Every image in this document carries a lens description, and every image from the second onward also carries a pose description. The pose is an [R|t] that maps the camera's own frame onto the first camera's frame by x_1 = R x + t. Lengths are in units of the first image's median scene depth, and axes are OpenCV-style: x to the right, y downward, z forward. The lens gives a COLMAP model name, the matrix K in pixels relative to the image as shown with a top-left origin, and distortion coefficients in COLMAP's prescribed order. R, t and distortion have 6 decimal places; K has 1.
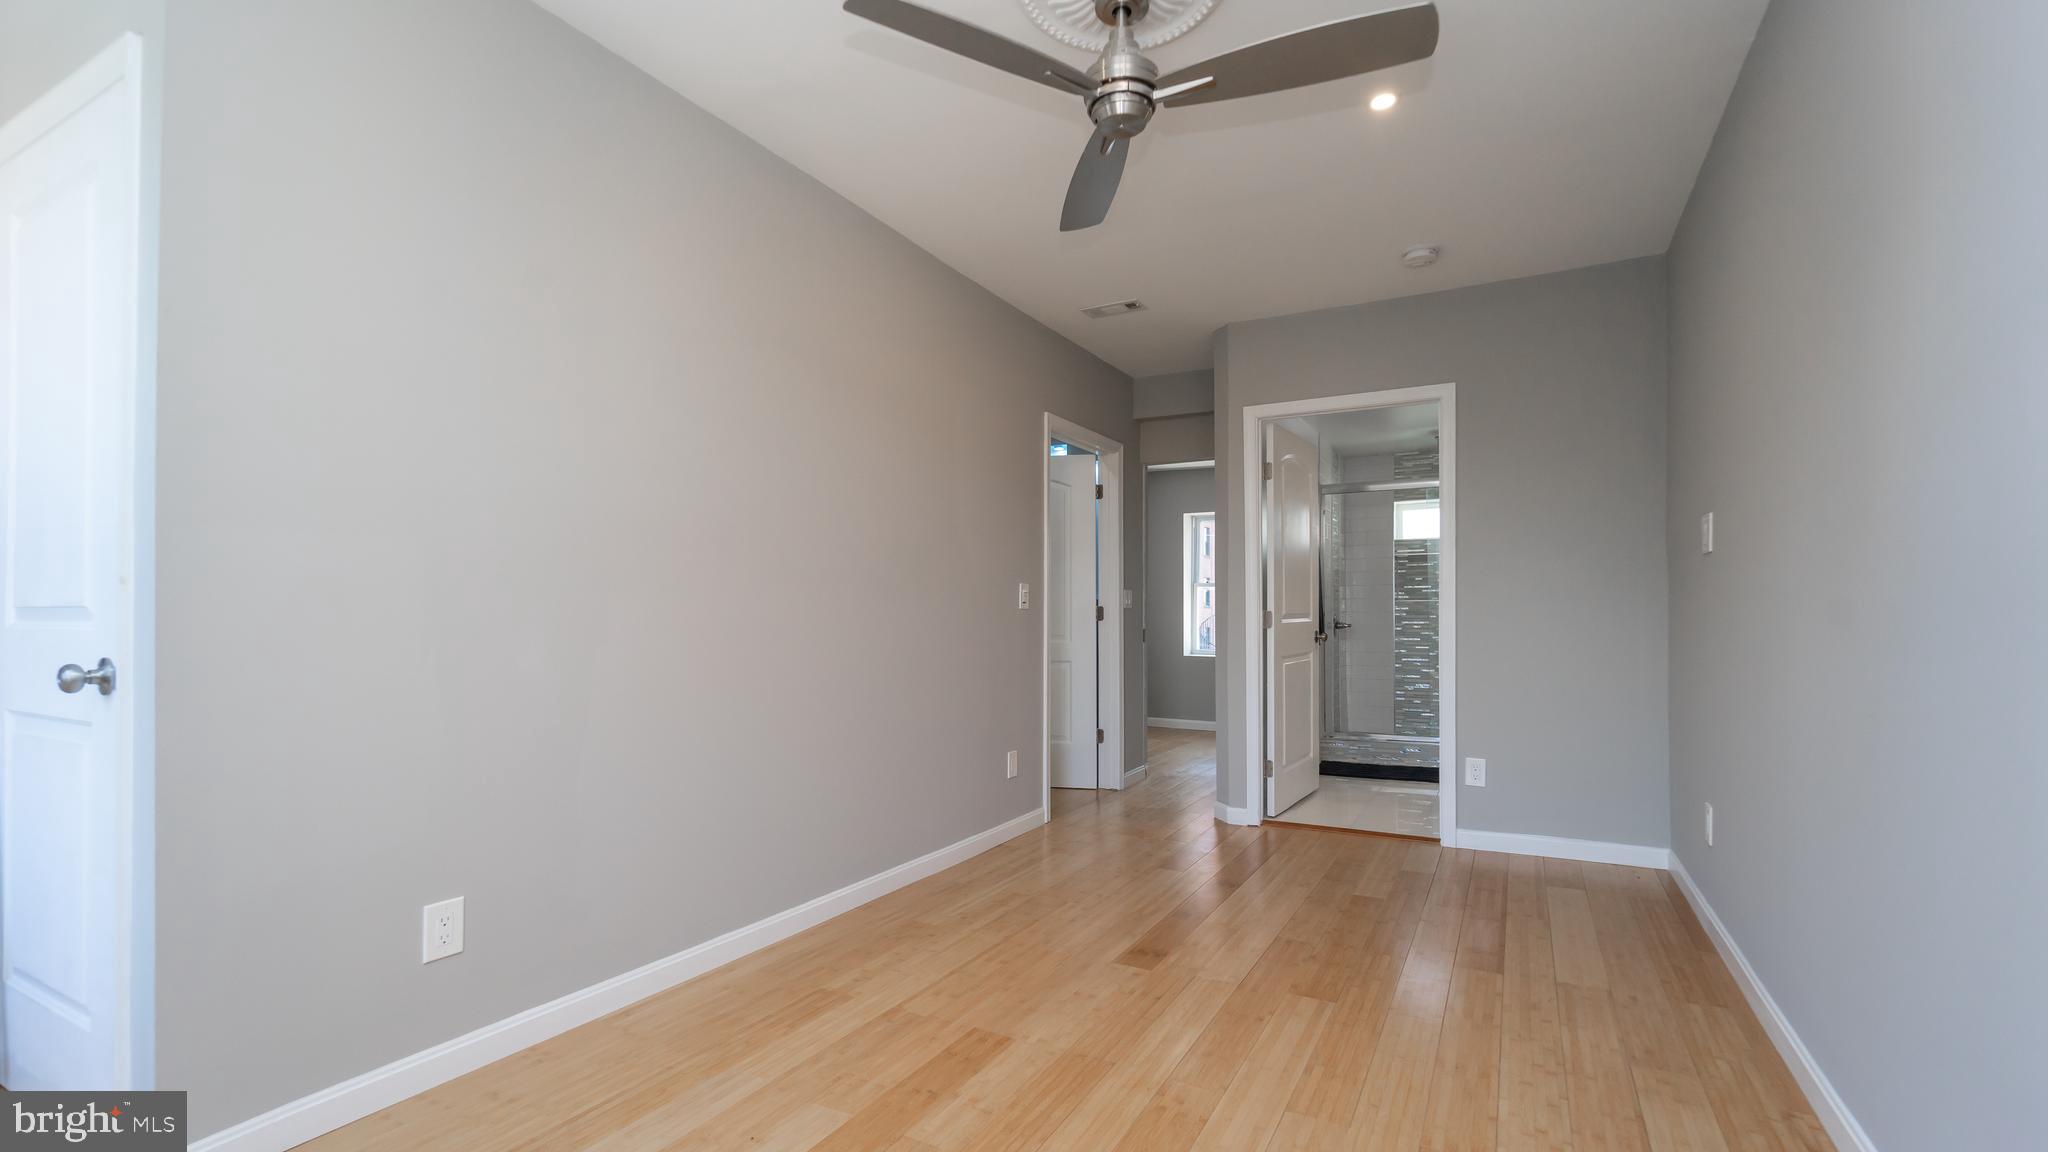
lens RADIAL K [[835.0, 0, 1018.8], [0, 835.0, 576.3], [0, 0, 1]] dist [-0.005830, -0.001152]
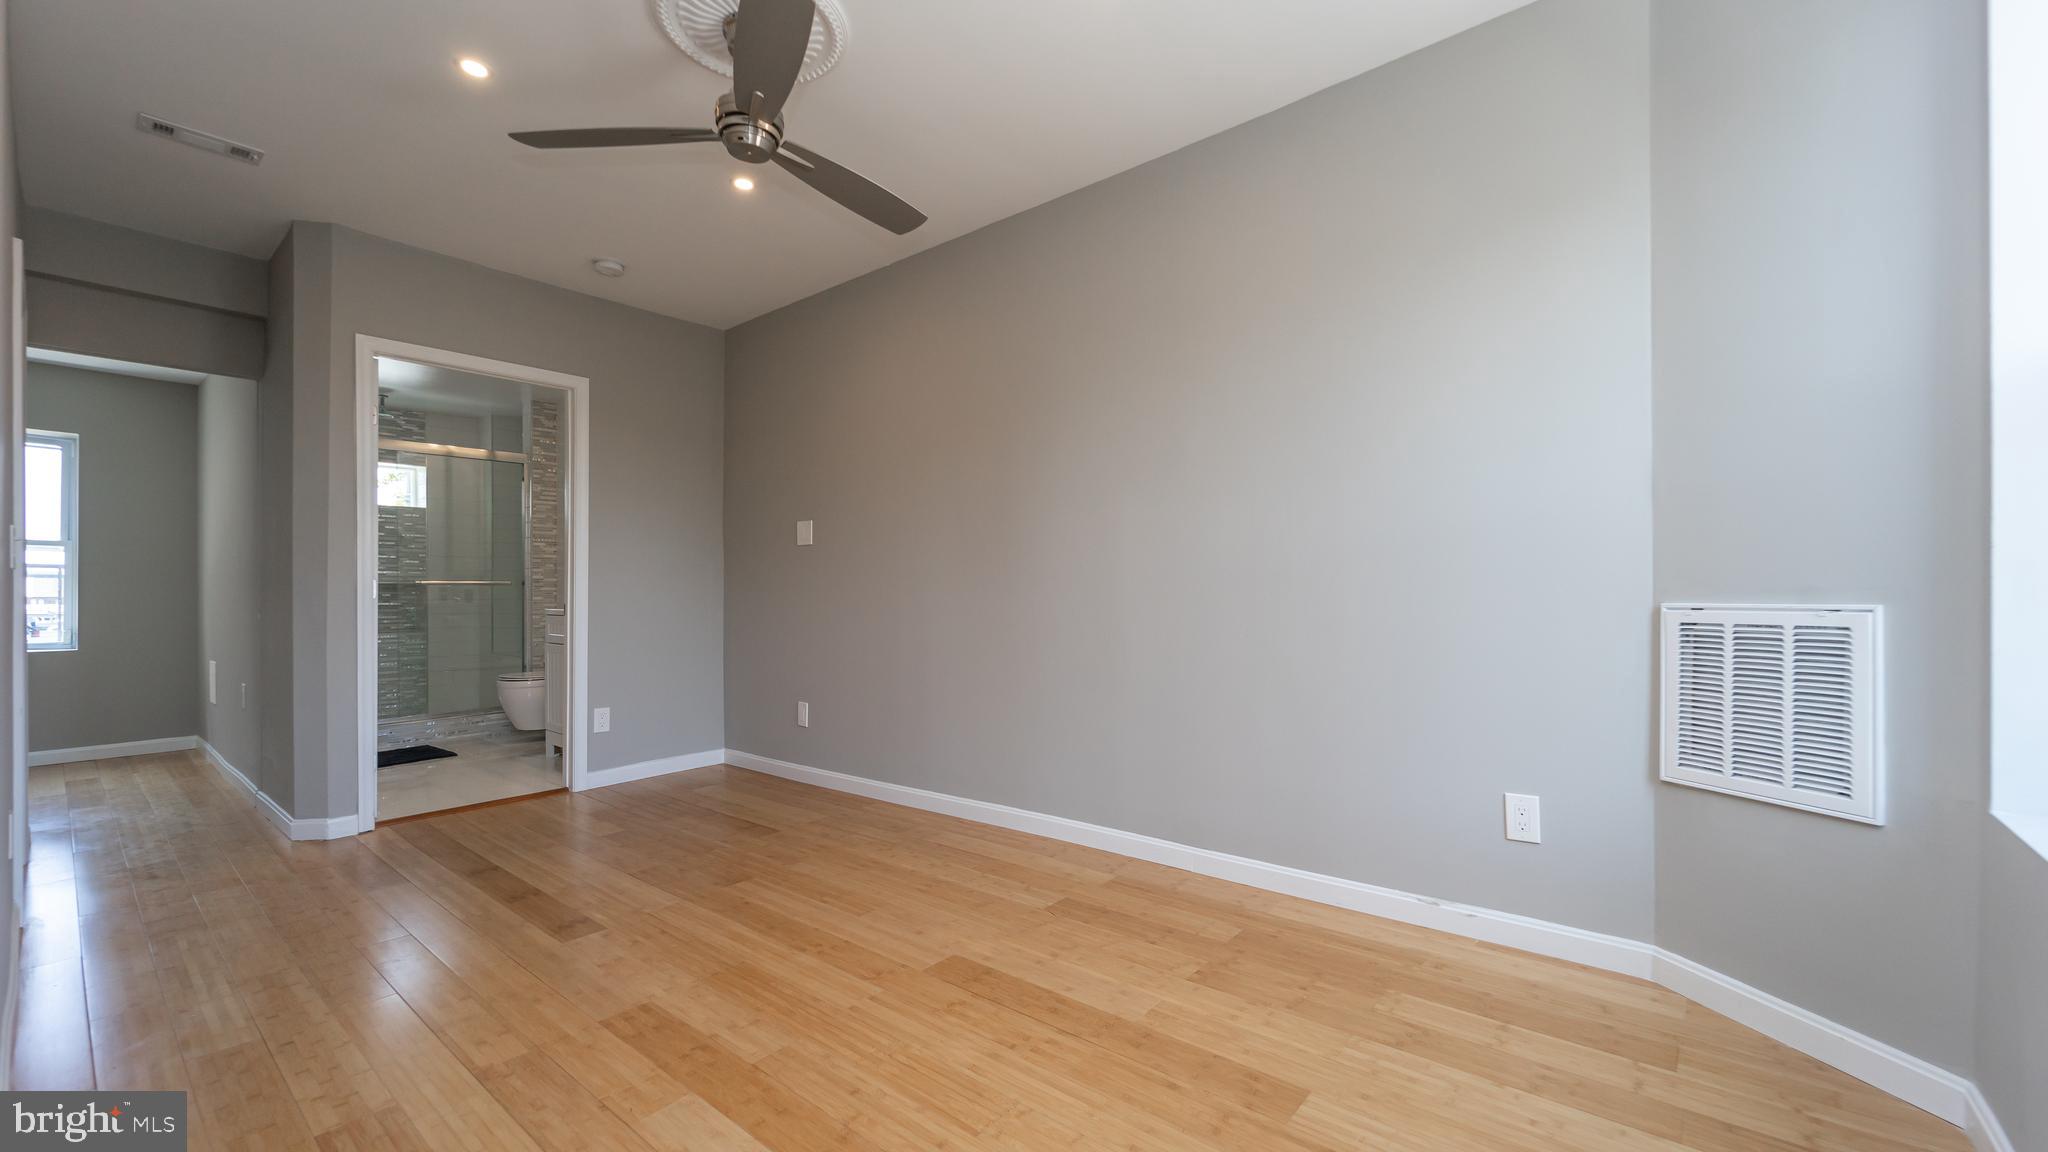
lens RADIAL K [[835.0, 0, 1035.8], [0, 835.0, 588.4], [0, 0, 1]] dist [-0.005830, -0.001152]
pose [[0.165034, 0.001887, 0.986286, -0.740556], [-0.047106, 0.998872, 0.005971, 0.020530], [-0.985162, -0.047446, 0.164937, 0.315789]]
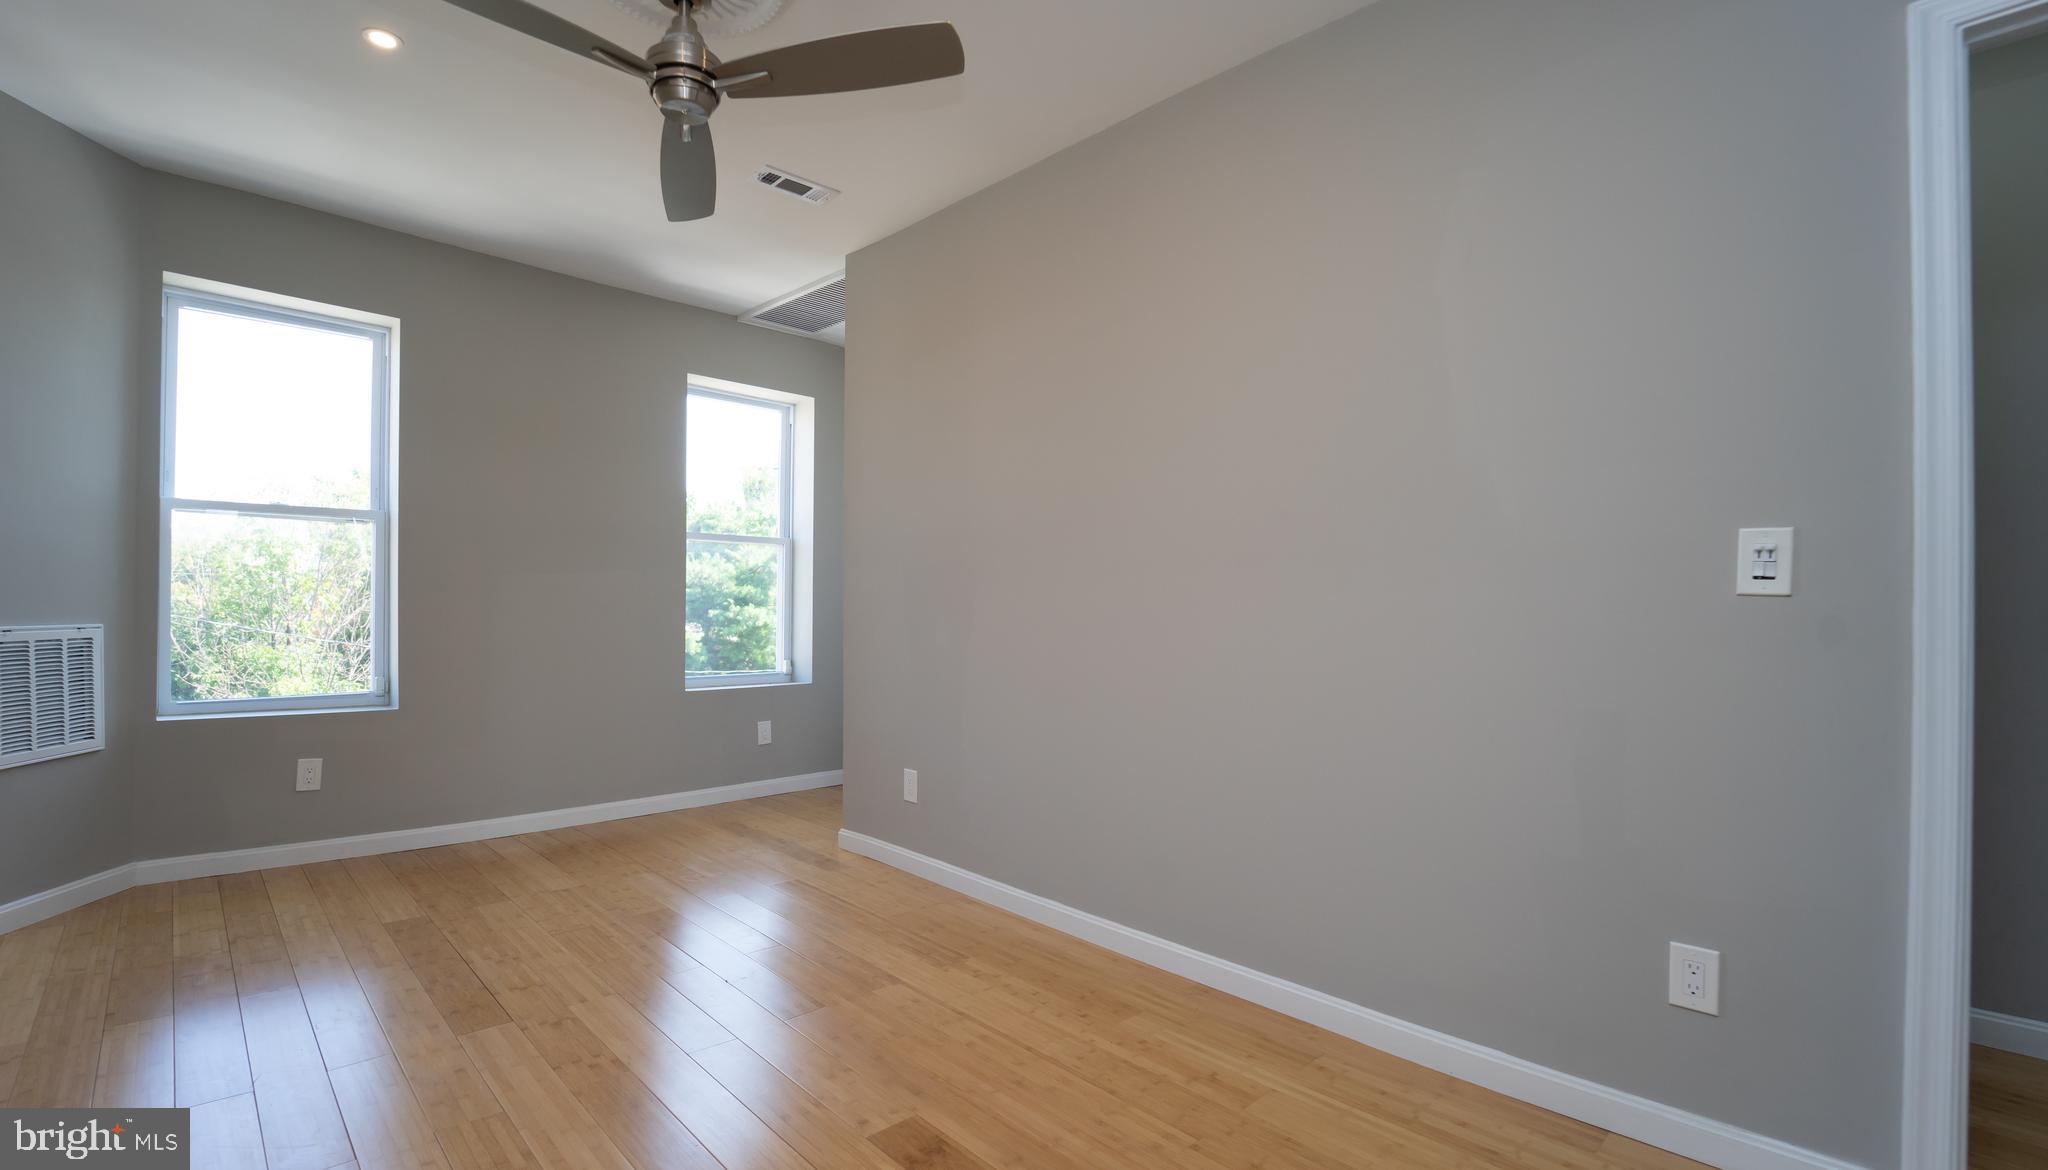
lens RADIAL K [[851.7, 0, 1007.4], [0, 851.7, 596.4], [0, 0, 1]] dist [-0.019737, -0.001148]
pose [[-0.255917, -0.014829, -0.966585, 0.772920], [0.040944, 0.998819, -0.026164, 0.048694], [0.965831, -0.046271, -0.255007, 1.256332]]
